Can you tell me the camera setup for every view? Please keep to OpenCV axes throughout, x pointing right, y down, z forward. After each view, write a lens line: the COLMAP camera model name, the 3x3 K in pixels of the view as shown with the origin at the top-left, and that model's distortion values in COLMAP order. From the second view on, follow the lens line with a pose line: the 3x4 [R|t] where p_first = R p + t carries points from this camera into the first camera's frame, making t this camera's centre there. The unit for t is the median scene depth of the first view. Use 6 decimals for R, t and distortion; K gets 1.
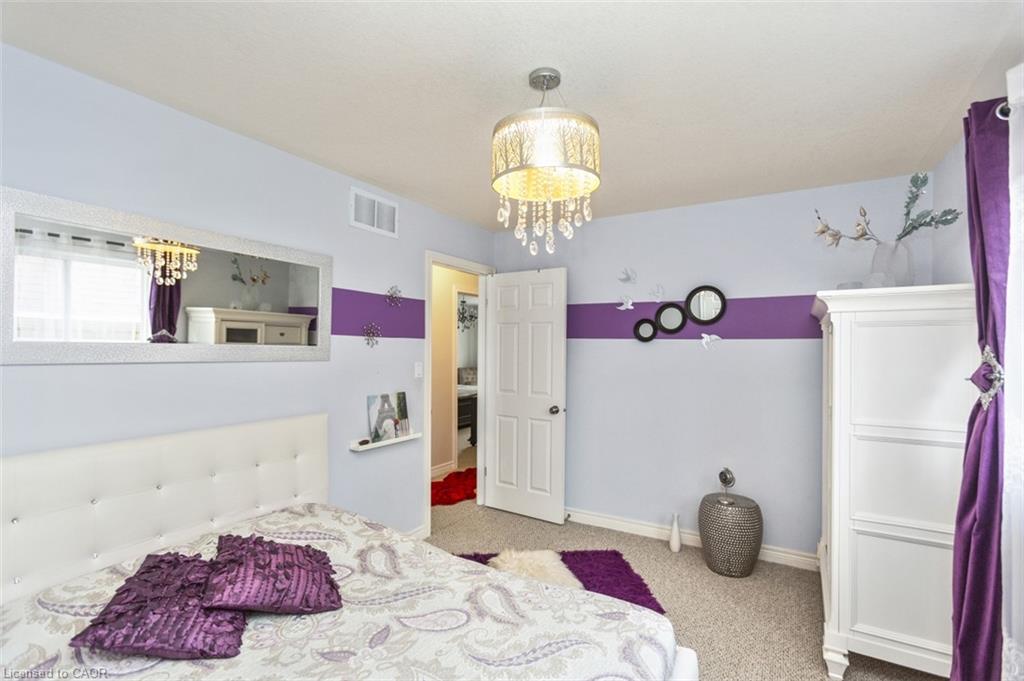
lens RADIAL K [[470.4, 0, 514.7], [0, 470.4, 348.8], [0, 0, 1]] dist [-0.018461, 0.000214]
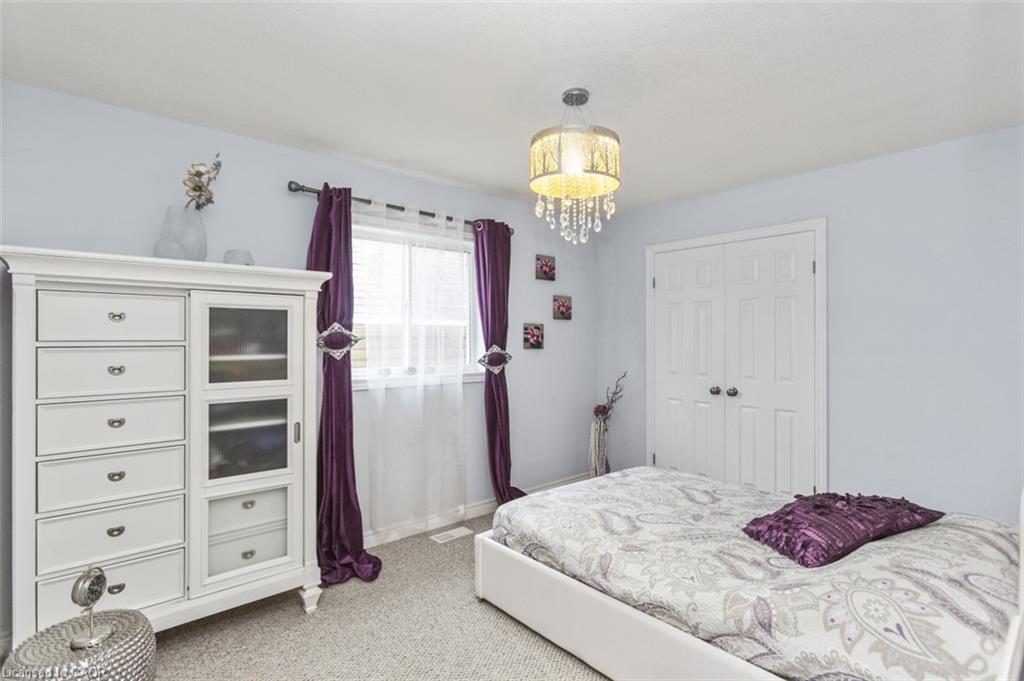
lens RADIAL K [[504.7, 0, 512.0], [0, 504.7, 340.5], [0, 0, 1]] dist [-0.031124, 0.000007]
pose [[-0.951681, -0.008416, 0.306974, -0.098012], [-0.006088, 0.999945, 0.008540, 0.018309], [-0.307029, 0.006258, -0.951680, 1.262006]]
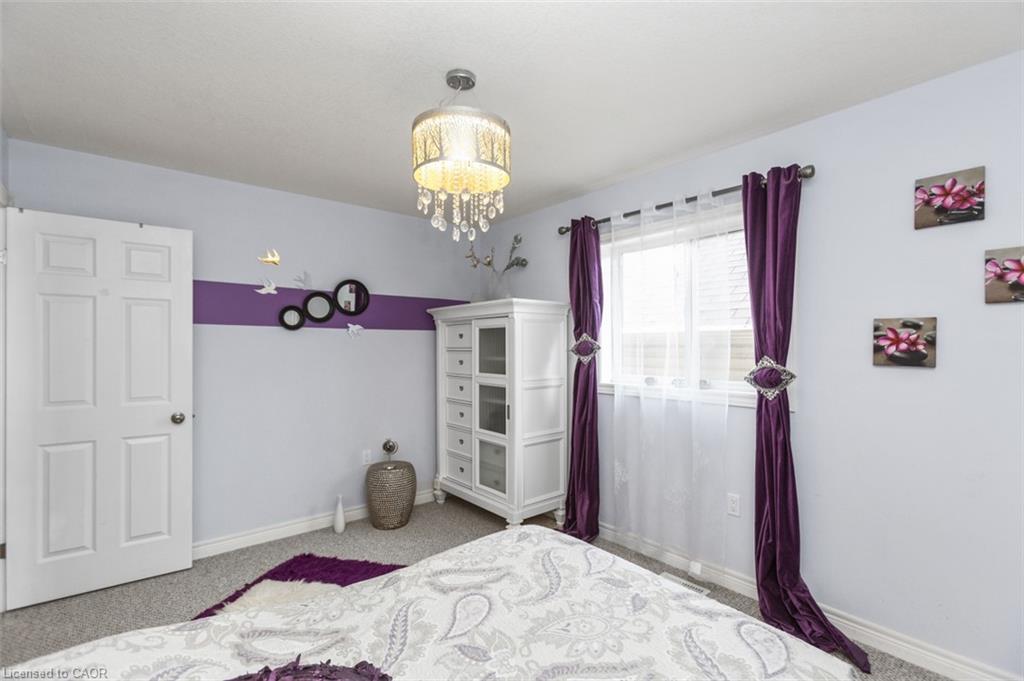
lens RADIAL K [[466.4, 0, 512.0], [0, 466.4, 340.5], [0, 0, 1]] dist [0.002894, 0.000665]
pose [[0.333645, 0.002590, 0.942695, -0.511634], [0.006485, 0.999966, -0.005043, 0.015567], [-0.942677, 0.007796, 0.333617, 0.294748]]
